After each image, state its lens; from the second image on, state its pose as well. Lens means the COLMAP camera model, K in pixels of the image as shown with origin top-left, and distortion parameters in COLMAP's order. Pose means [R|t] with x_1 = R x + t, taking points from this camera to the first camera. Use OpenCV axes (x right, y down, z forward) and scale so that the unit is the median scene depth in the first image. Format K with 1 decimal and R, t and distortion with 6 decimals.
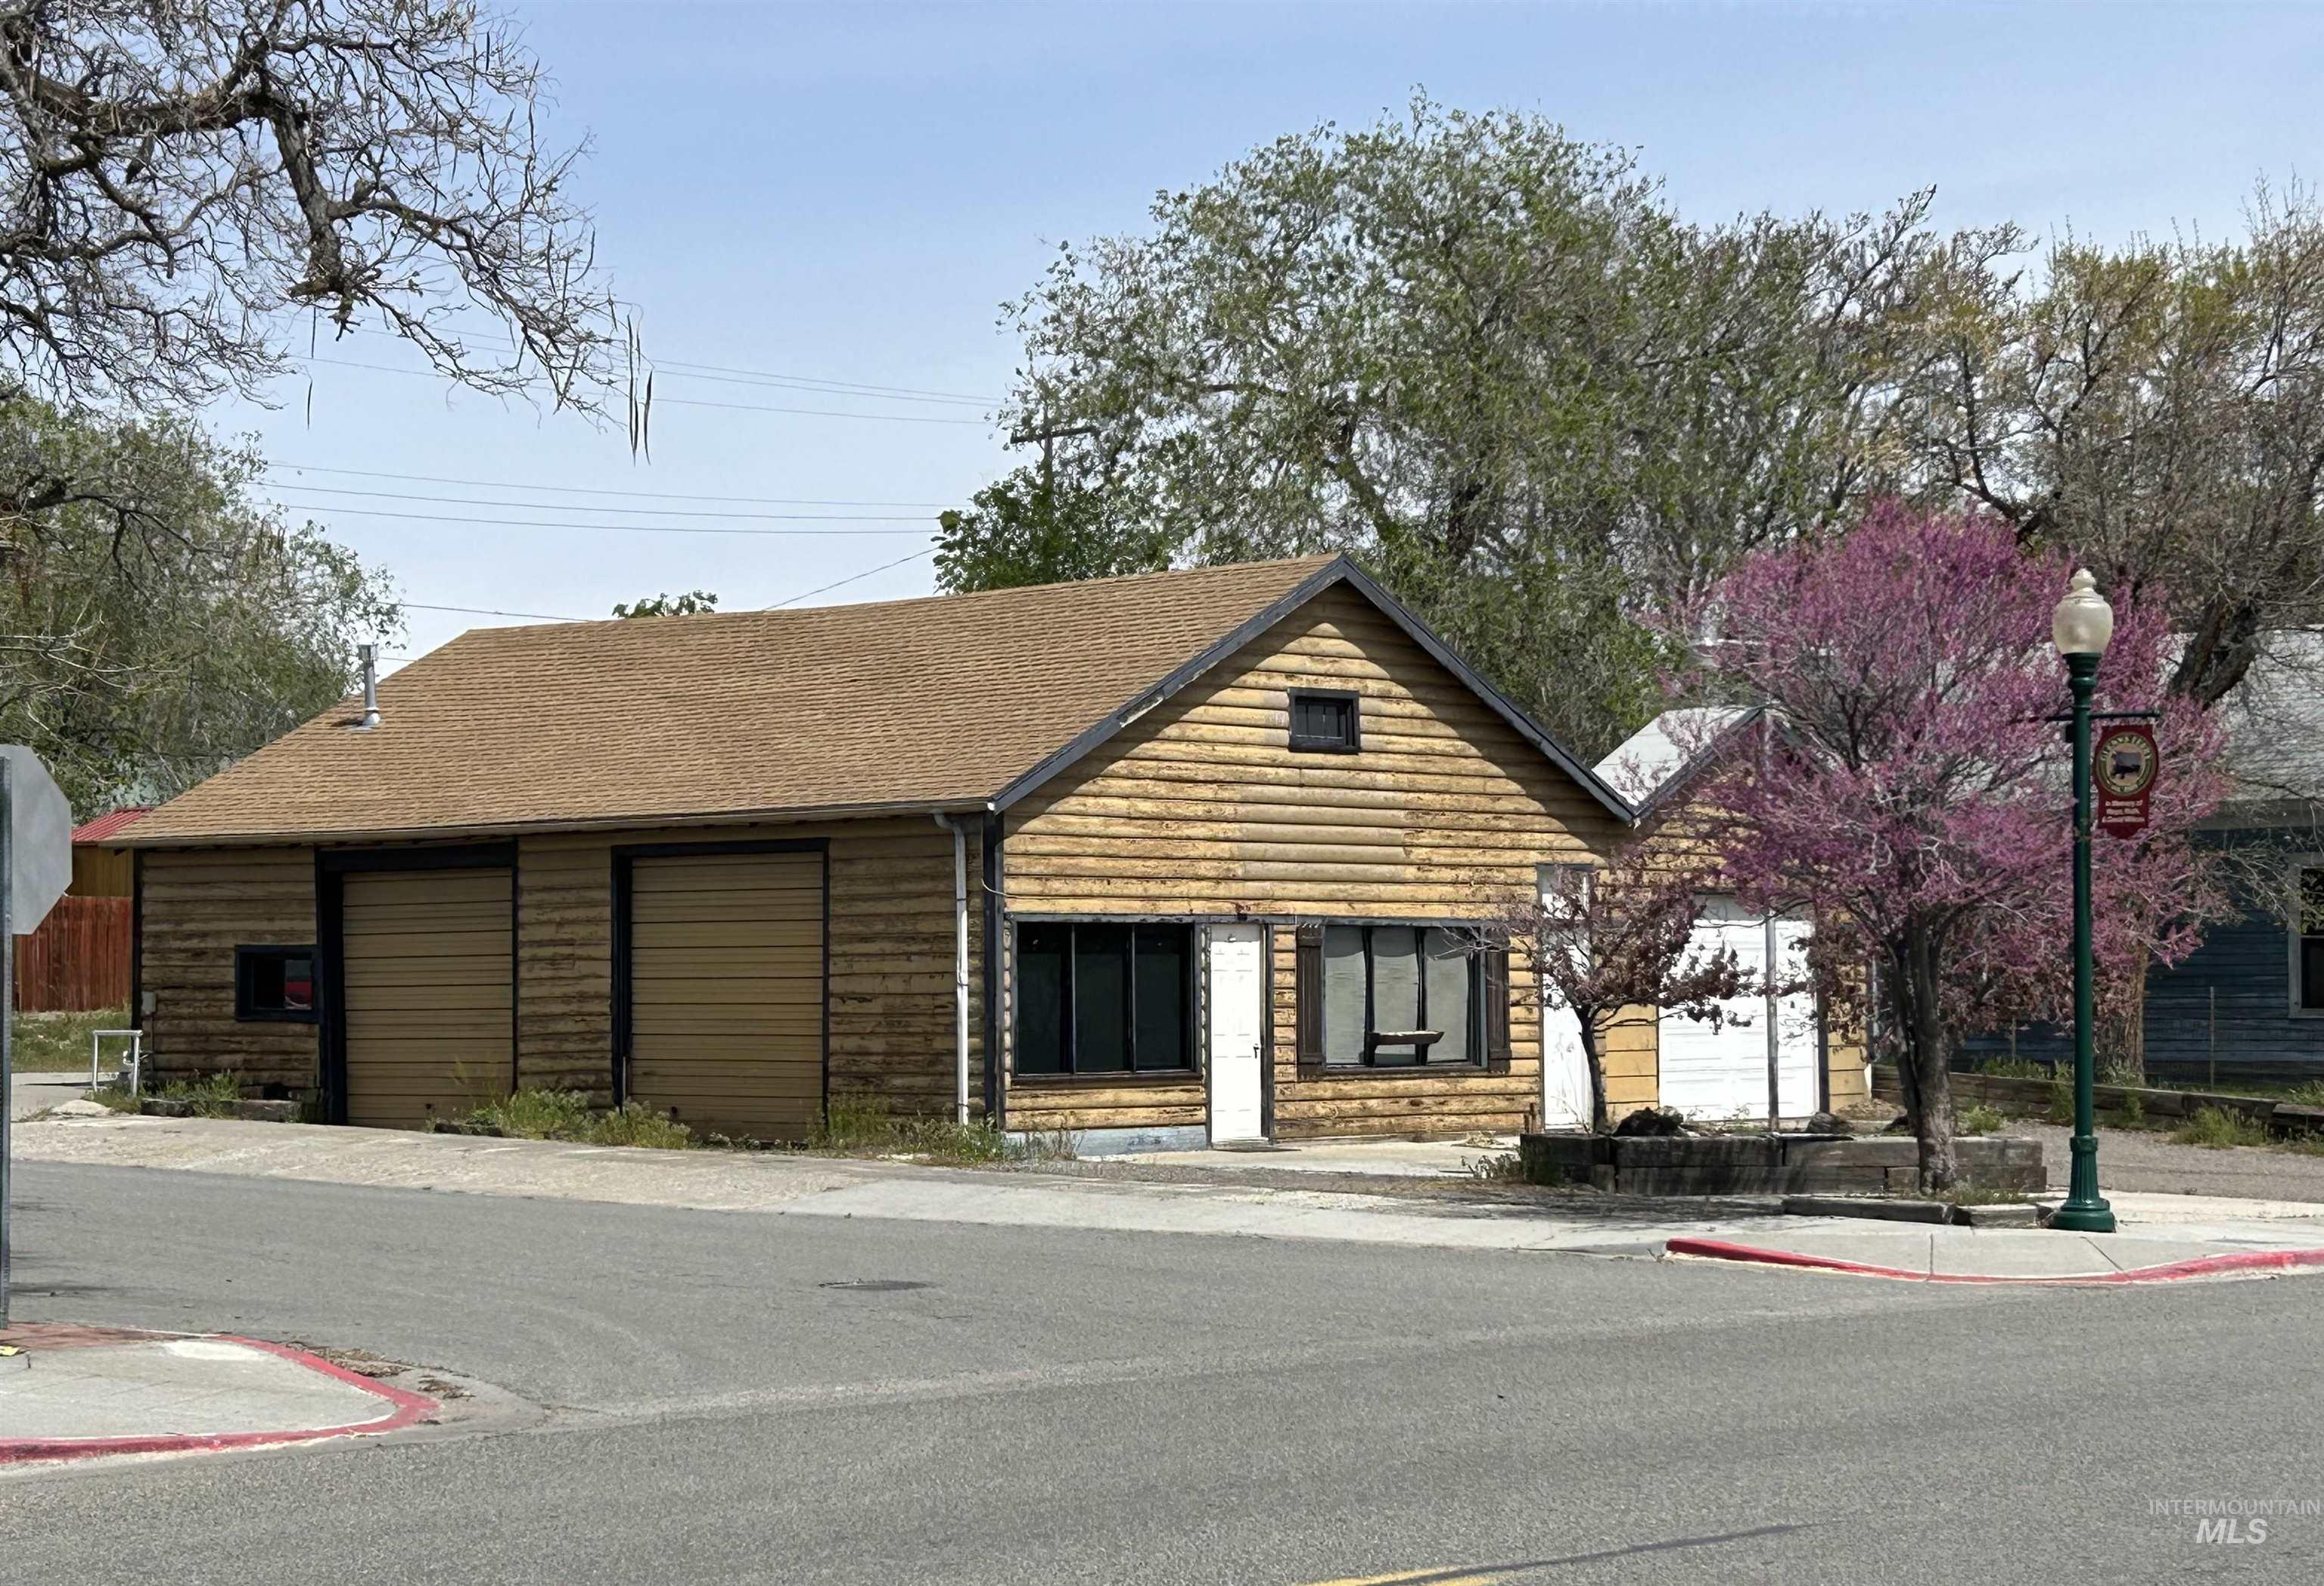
lens RADIAL K [[4353.2, 0, 1148.9], [0, 4353.2, 804.7], [0, 0, 1]] dist [-0.041331, 0.000000]
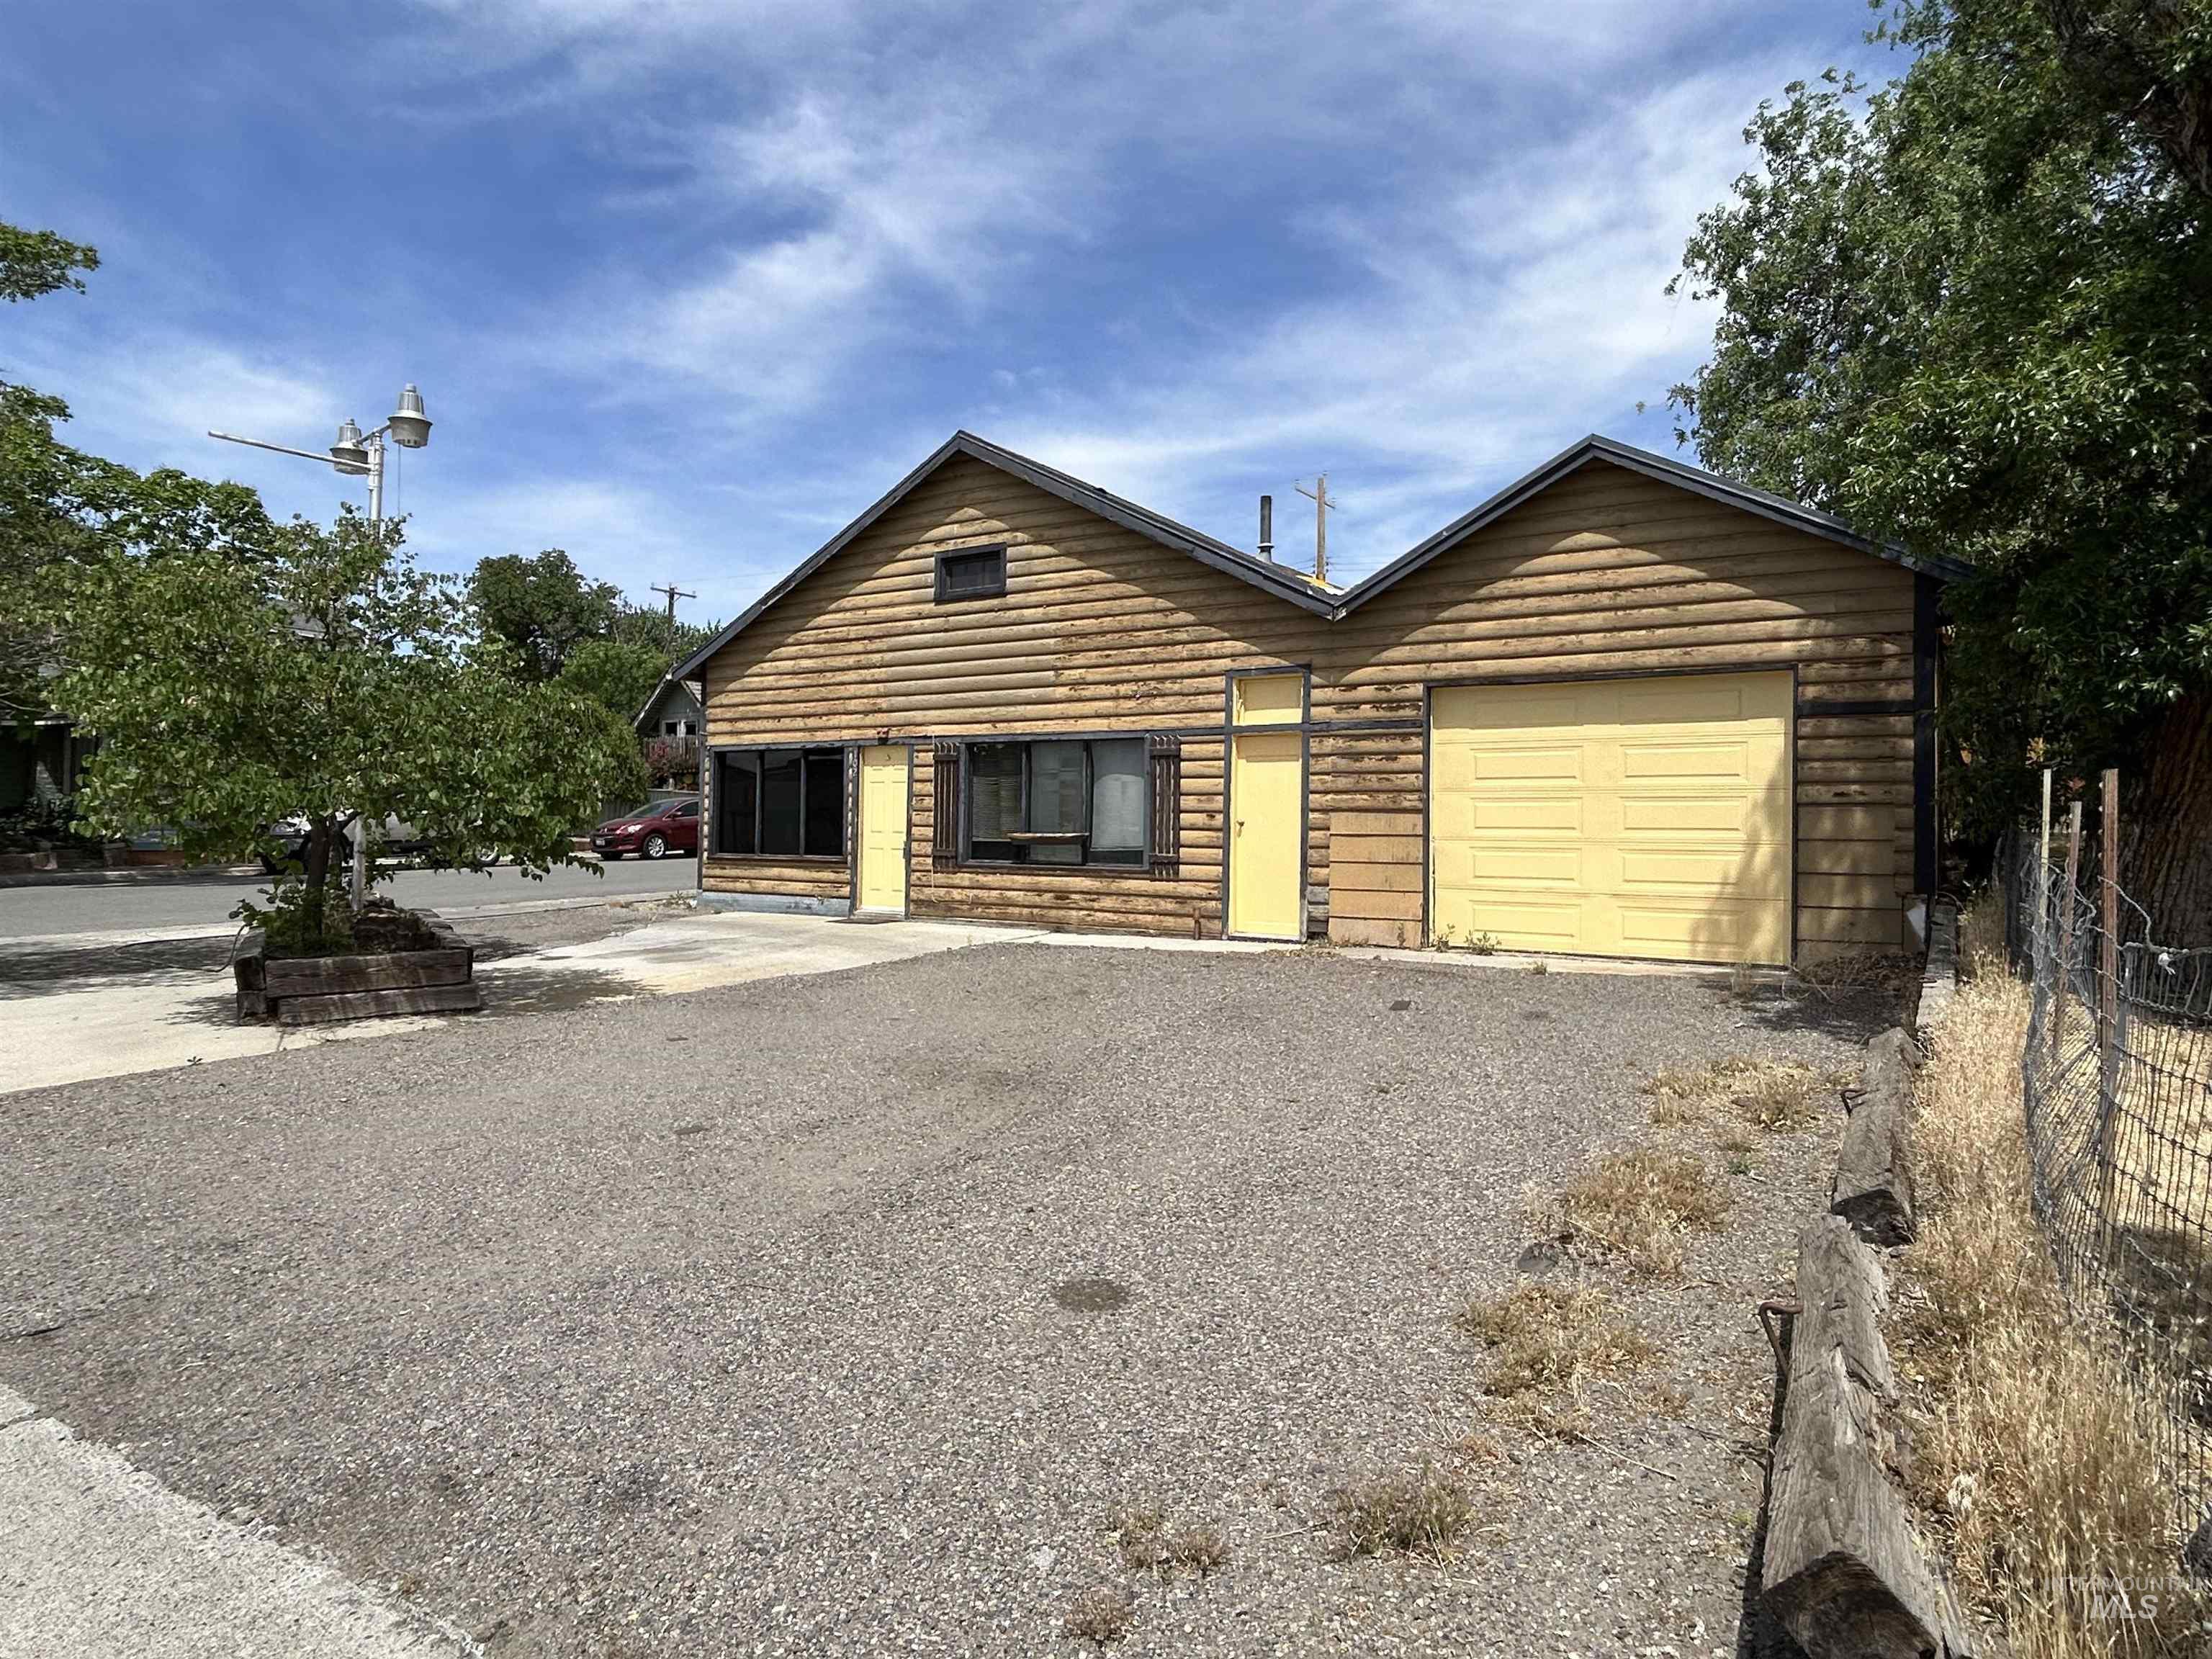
lens RADIAL K [[1339.0, 0, 1117.6], [0, 1339.0, 828.5], [0, 0, 1]] dist [-0.005839, -0.000015]
pose [[0.162865, 0.004015, -0.986640, 0.415906], [0.029183, 0.999535, 0.008885, 0.049536], [0.986217, -0.030240, 0.162672, 0.985847]]
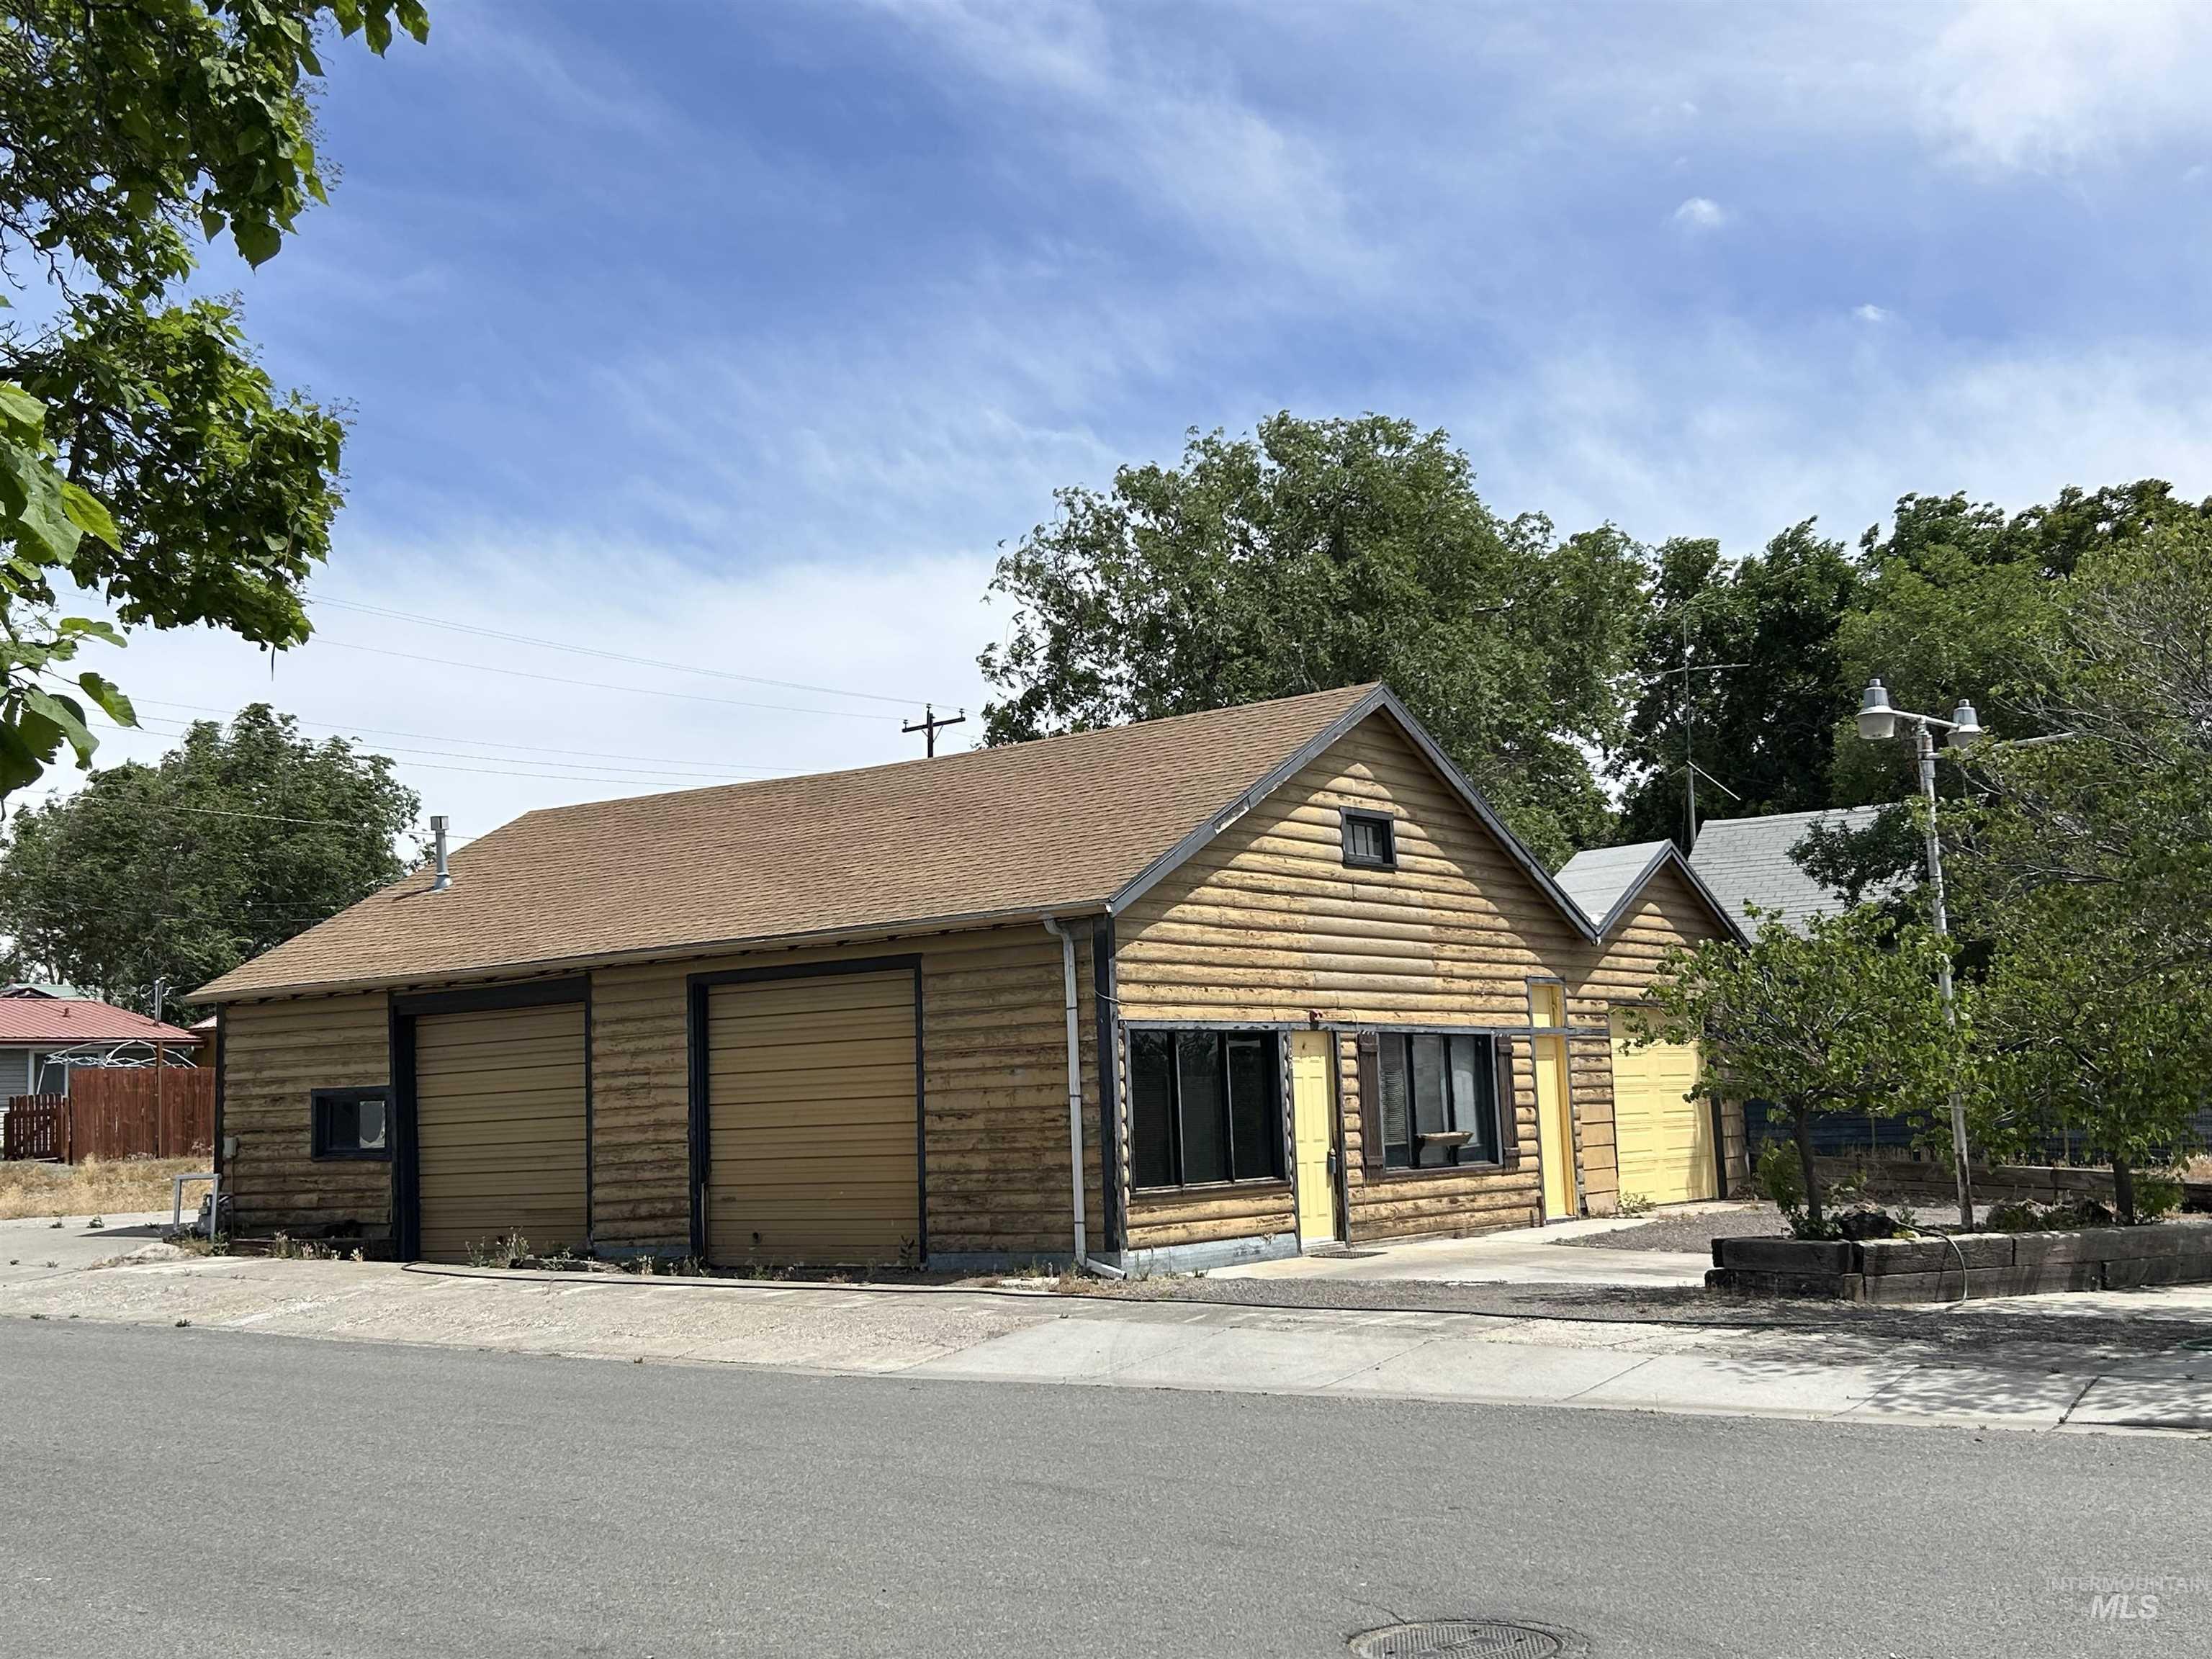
lens RADIAL K [[2352.9, 0, 1113.2], [0, 2352.9, 810.7], [0, 0, 1]] dist [0.049256, 0.000000]
pose [[0.994642, -0.018085, 0.101786, -0.080362], [0.026974, 0.995875, -0.086635, 0.021947], [-0.099800, 0.088916, 0.991027, 0.441515]]
